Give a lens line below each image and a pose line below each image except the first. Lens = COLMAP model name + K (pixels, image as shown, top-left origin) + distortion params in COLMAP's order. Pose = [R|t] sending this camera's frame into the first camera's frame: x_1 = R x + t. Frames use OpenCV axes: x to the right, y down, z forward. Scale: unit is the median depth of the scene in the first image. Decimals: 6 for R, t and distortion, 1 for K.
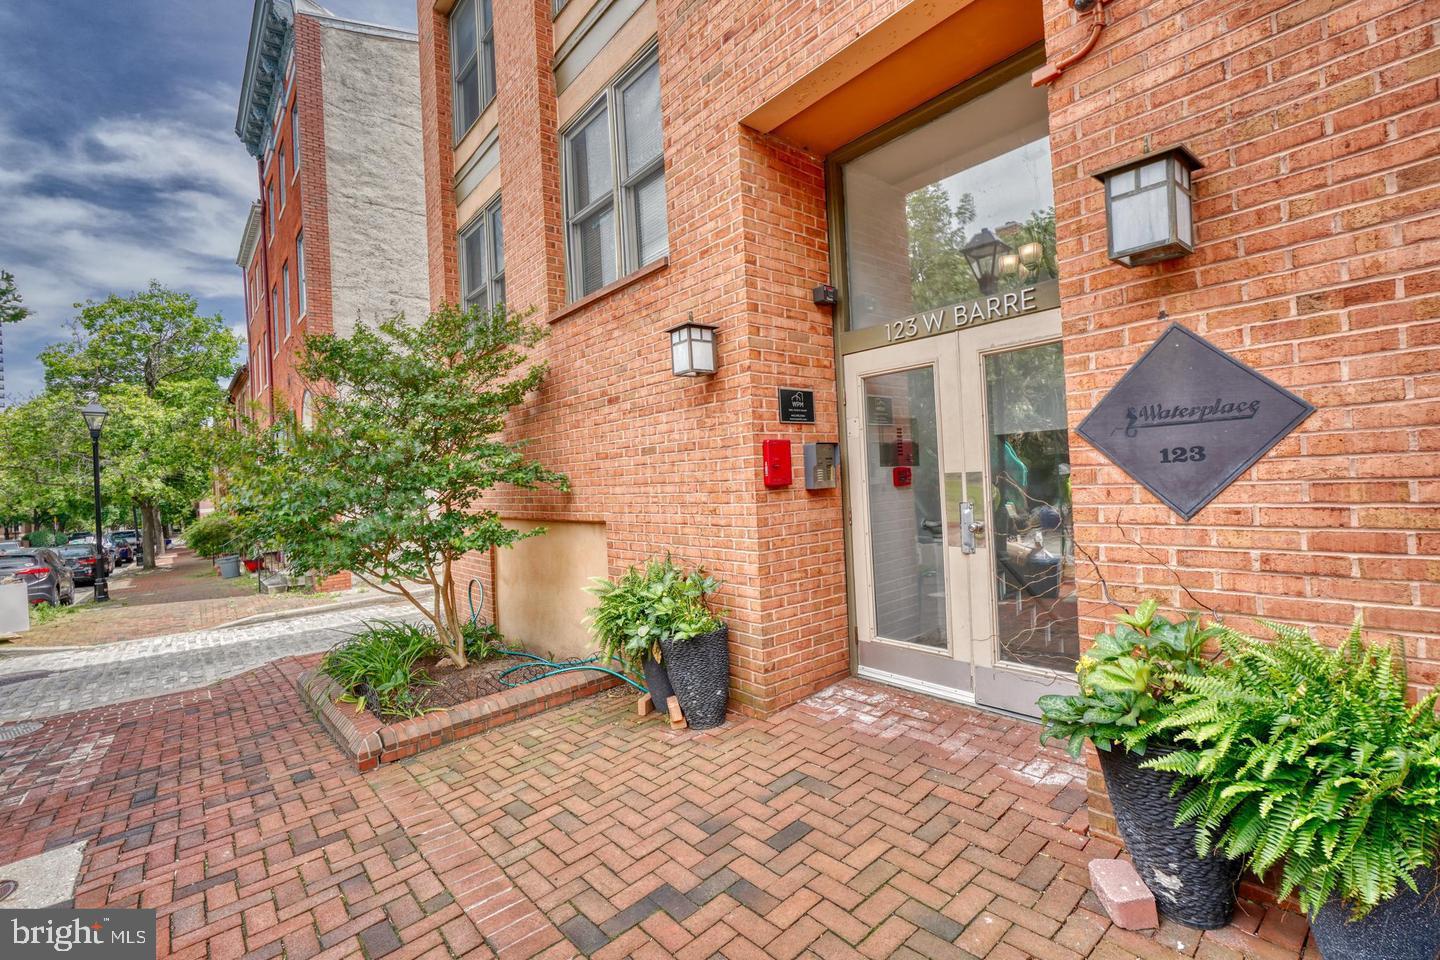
lens RADIAL K [[641.5, 0, 713.8], [0, 641.5, 472.2], [0, 0, 1]] dist [-0.009198, 0.000987]
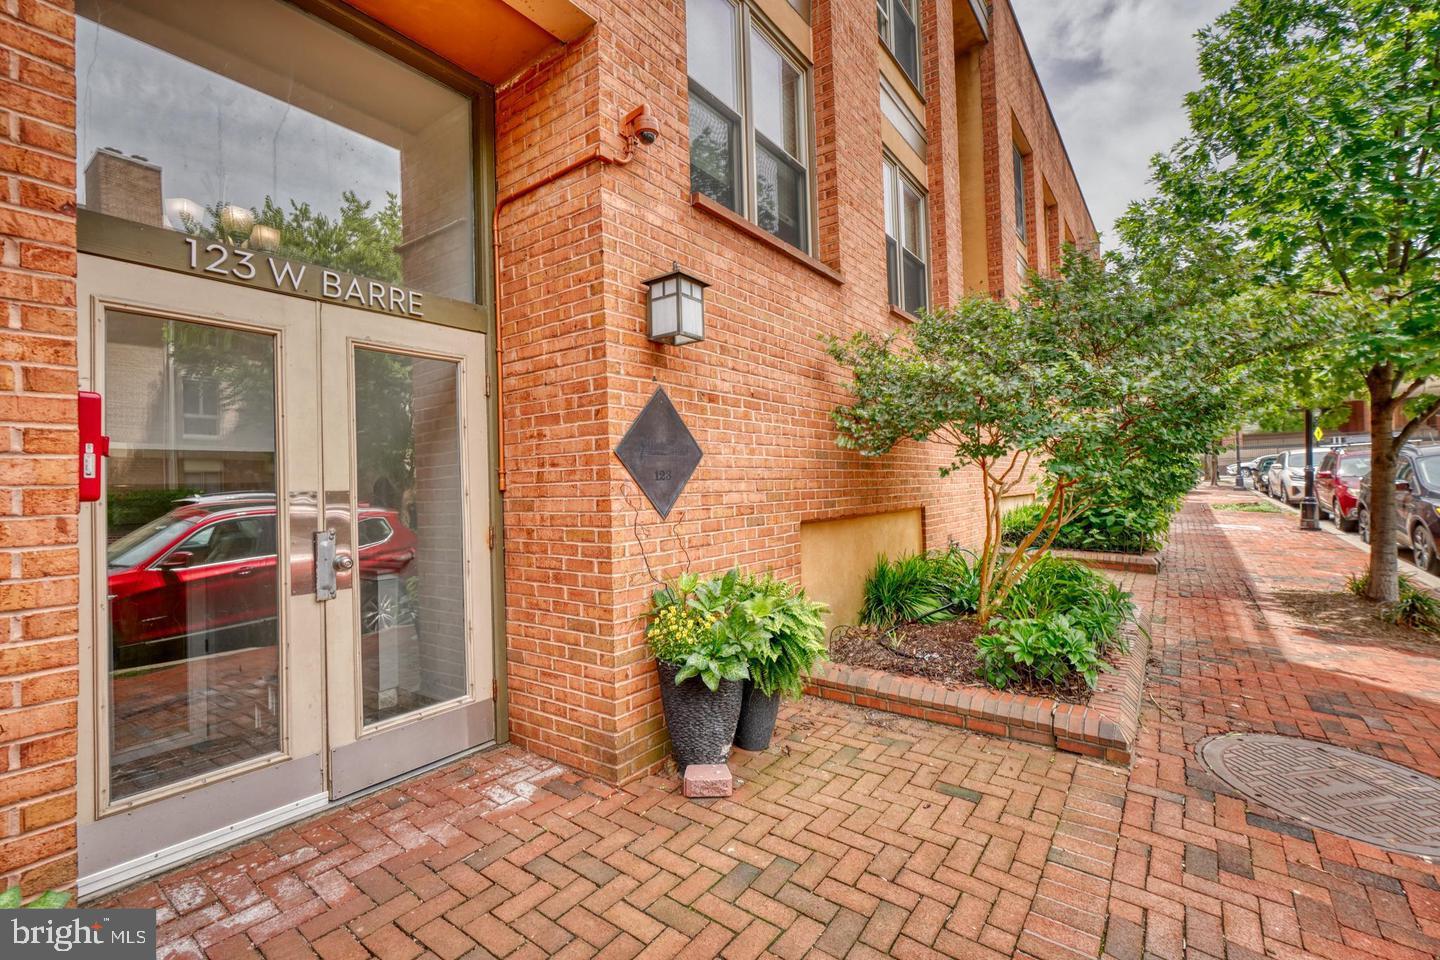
lens RADIAL K [[641.5, 0, 713.8], [0, 641.5, 472.2], [0, 0, 1]] dist [-0.009198, 0.000987]
pose [[-0.235794, 0.075803, 0.968842, -0.440494], [0.028000, 0.997069, -0.071197, 0.044198], [-0.971400, 0.010340, -0.237226, 0.738123]]
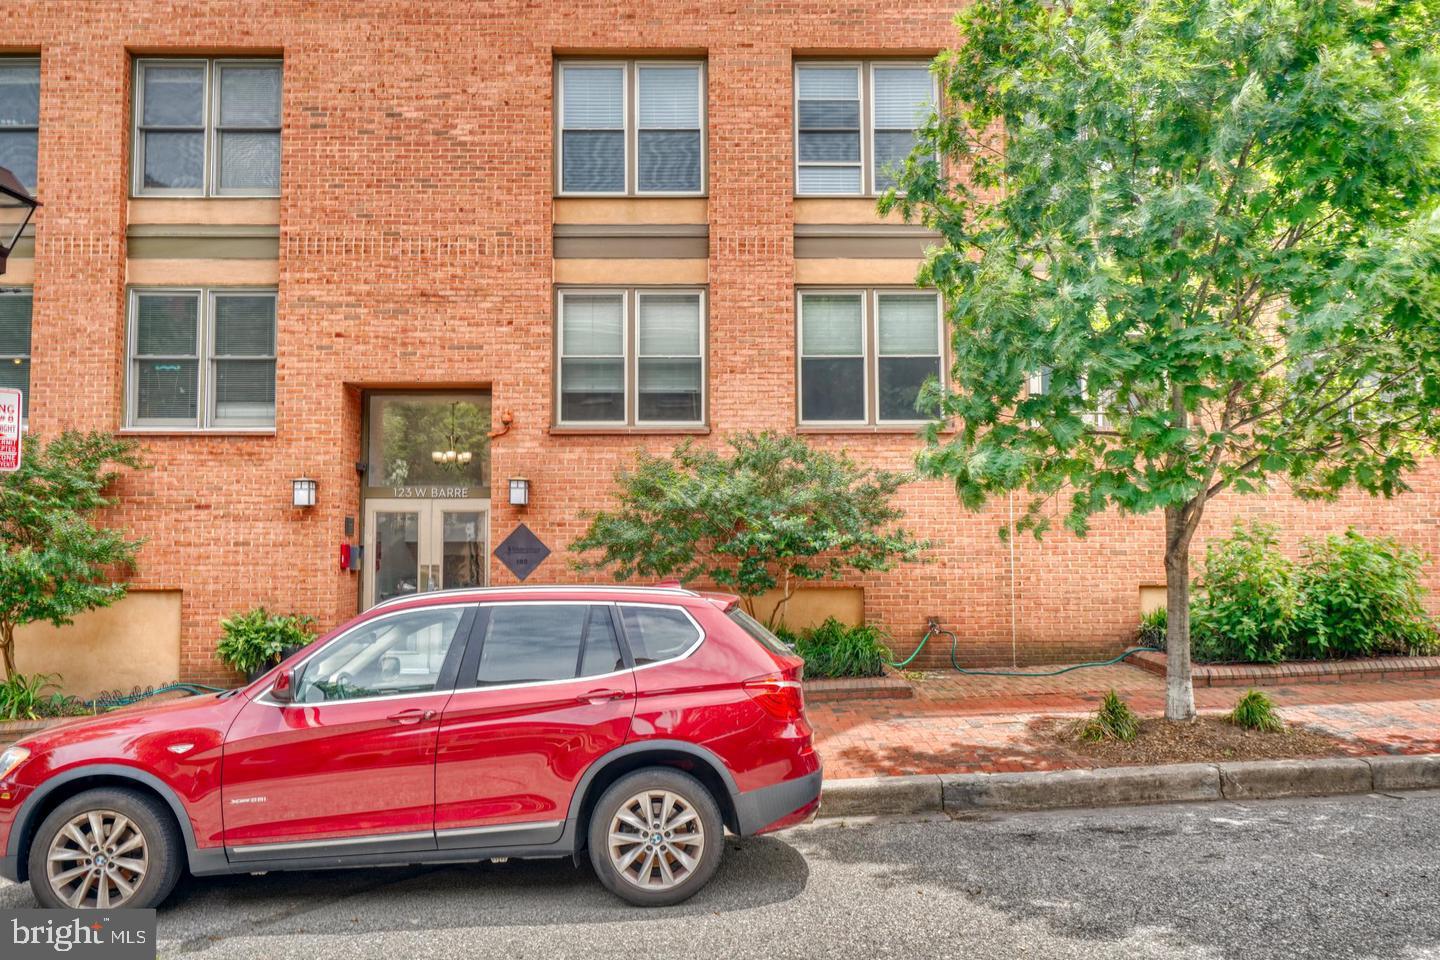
lens RADIAL K [[1113.0, 0, 720.0], [0, 1113.0, 480.0], [0, 0, 1]] dist [0.004660, -0.002349]
pose [[0.627190, 0.094186, 0.773151, -1.954756], [-0.035193, 0.995075, -0.092672, 0.030842], [-0.778071, 0.030913, 0.627415, -2.153322]]
